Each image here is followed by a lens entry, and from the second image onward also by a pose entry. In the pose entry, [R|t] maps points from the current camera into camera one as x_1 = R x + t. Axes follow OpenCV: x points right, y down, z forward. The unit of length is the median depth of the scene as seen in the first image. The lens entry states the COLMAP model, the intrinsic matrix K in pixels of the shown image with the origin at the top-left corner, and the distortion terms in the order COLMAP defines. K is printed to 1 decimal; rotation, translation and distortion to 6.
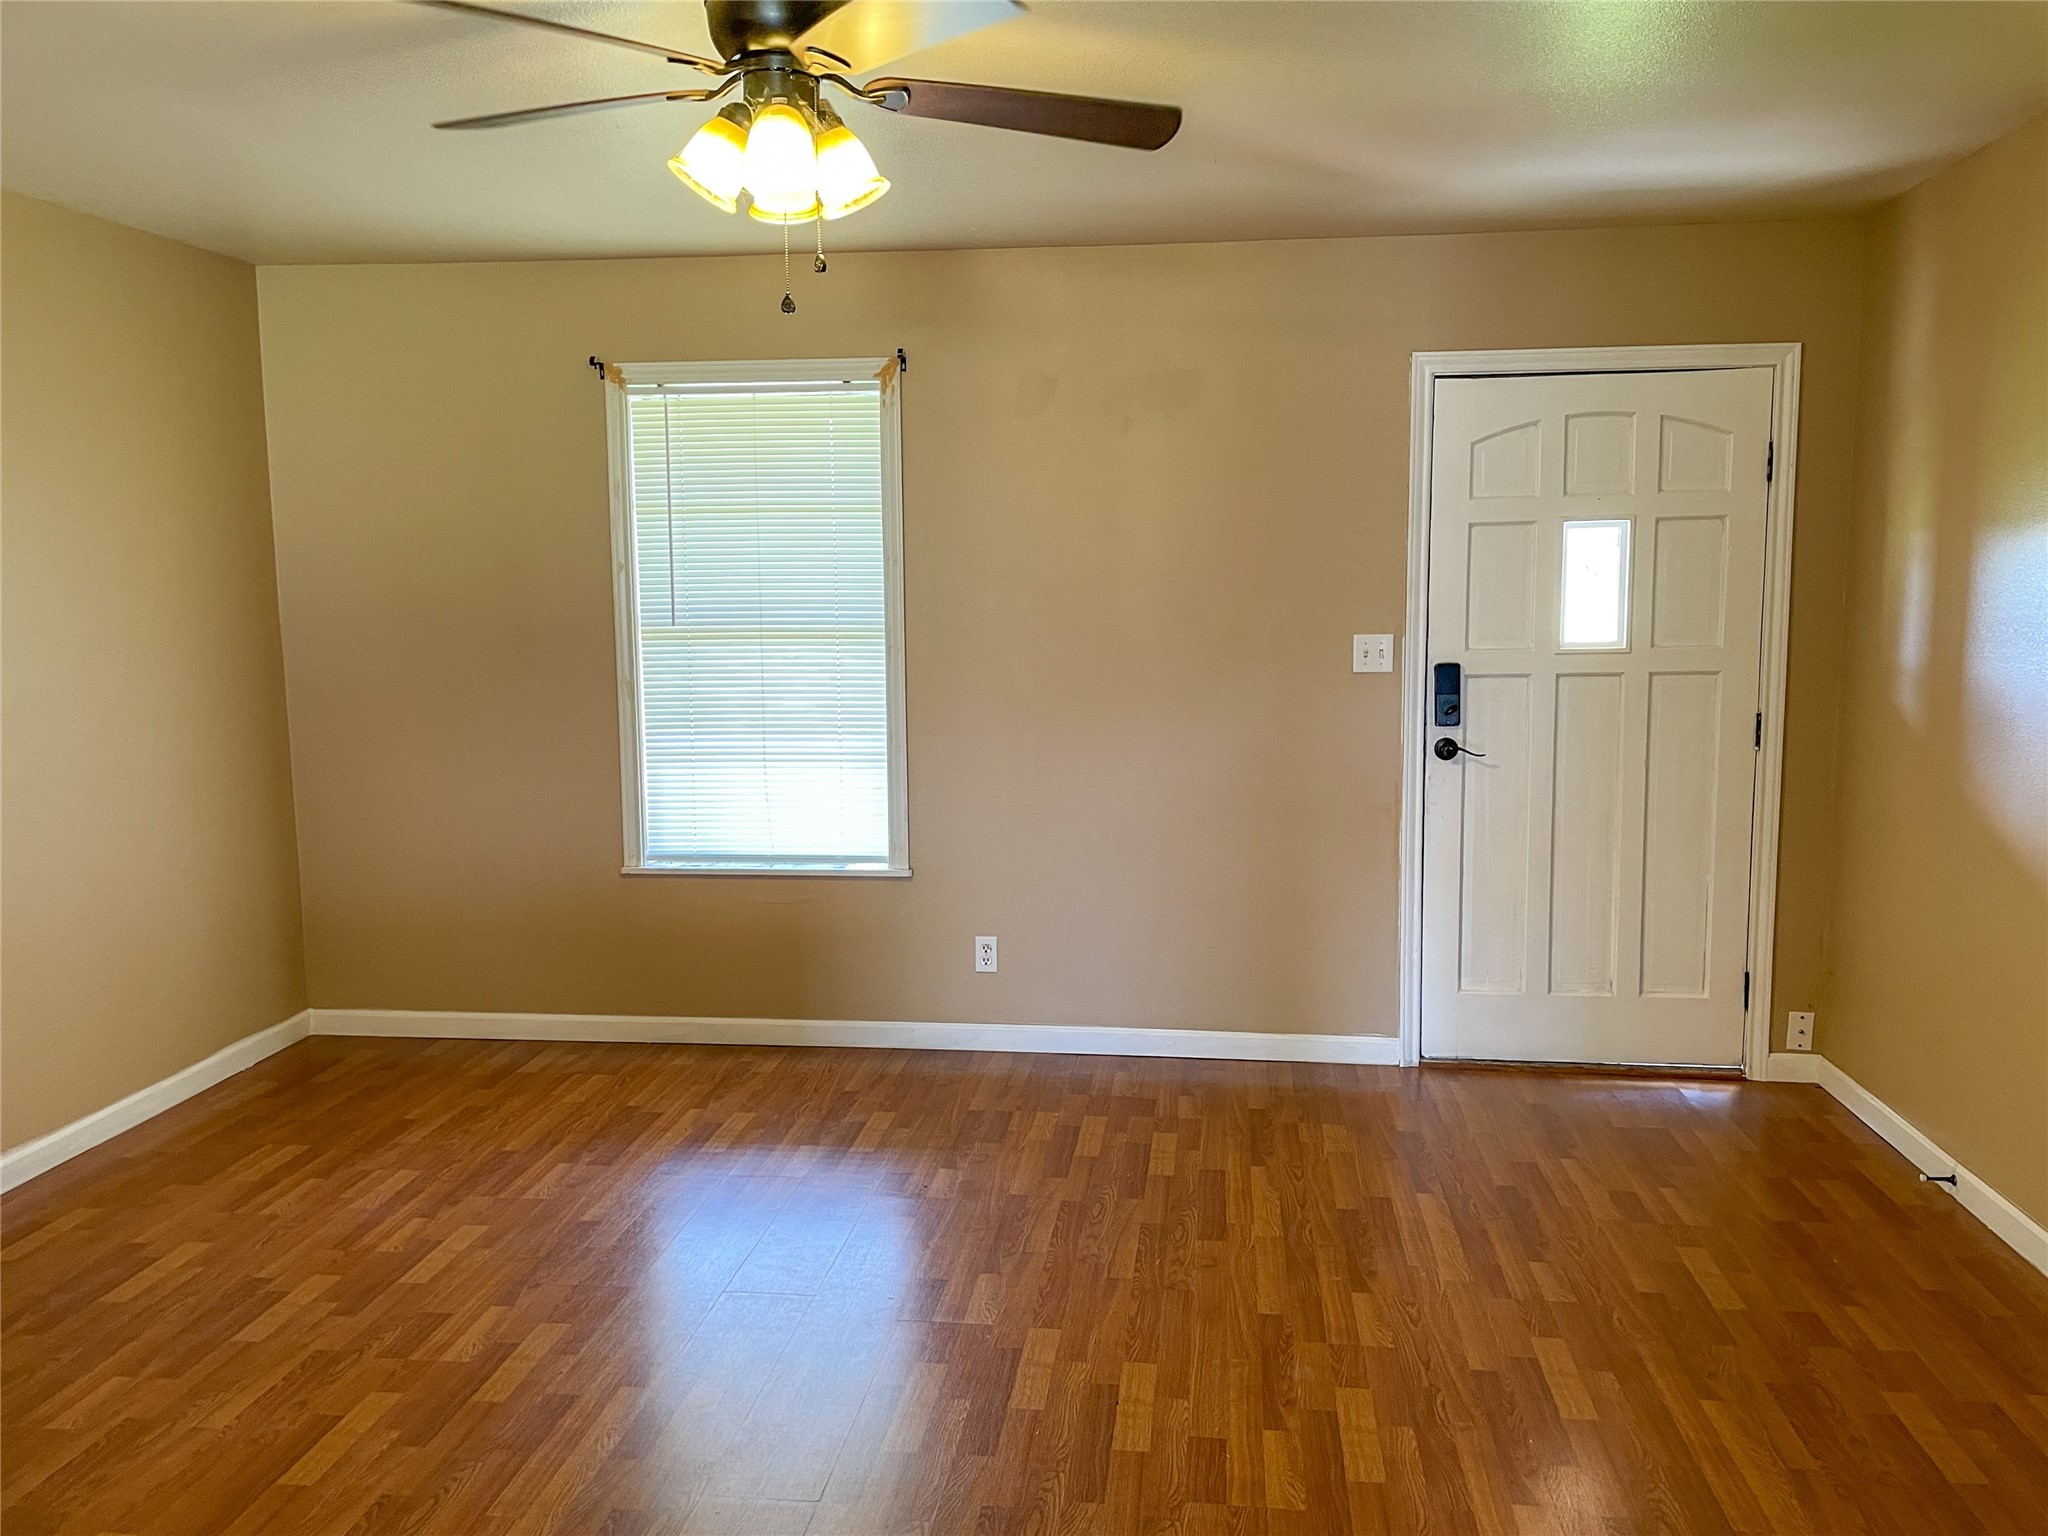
lens RADIAL K [[1539.7, 0, 1034.6], [0, 1539.7, 752.4], [0, 0, 1]] dist [0.080351, -0.085259]
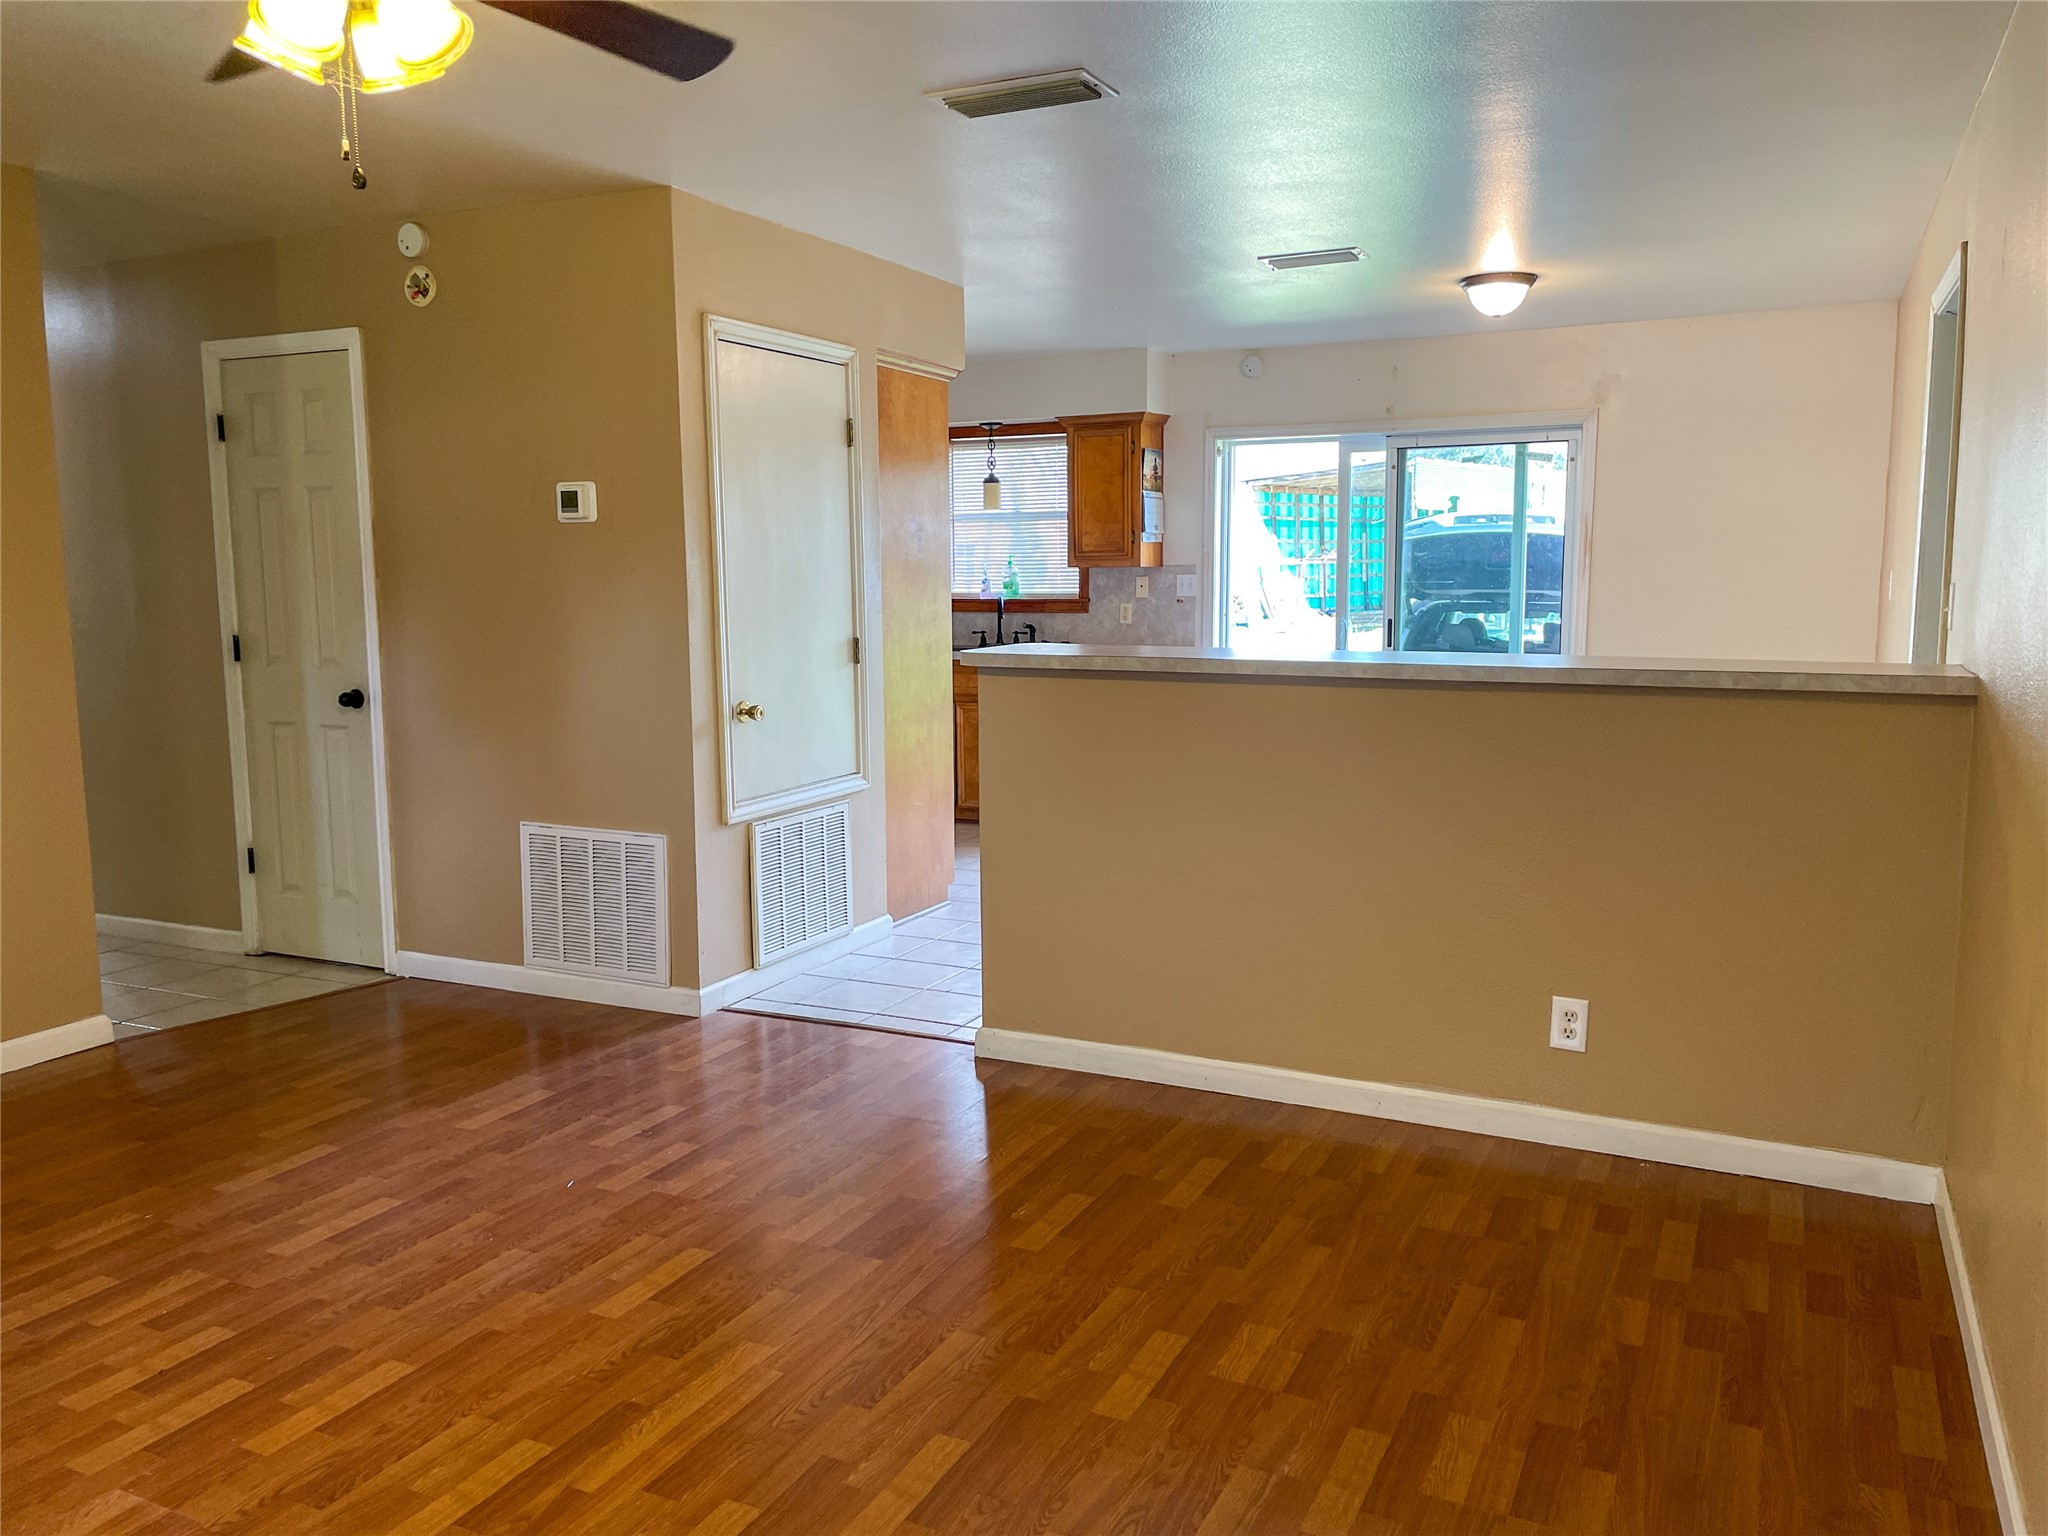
lens RADIAL K [[1539.7, 0, 1029.6], [0, 1539.7, 769.7], [0, 0, 1]] dist [0.080351, -0.085259]
pose [[-0.945511, -0.025884, 0.324560, -0.554177], [0.052937, 0.971350, 0.231683, -0.098862], [-0.321259, 0.236240, -0.917052, 1.198644]]
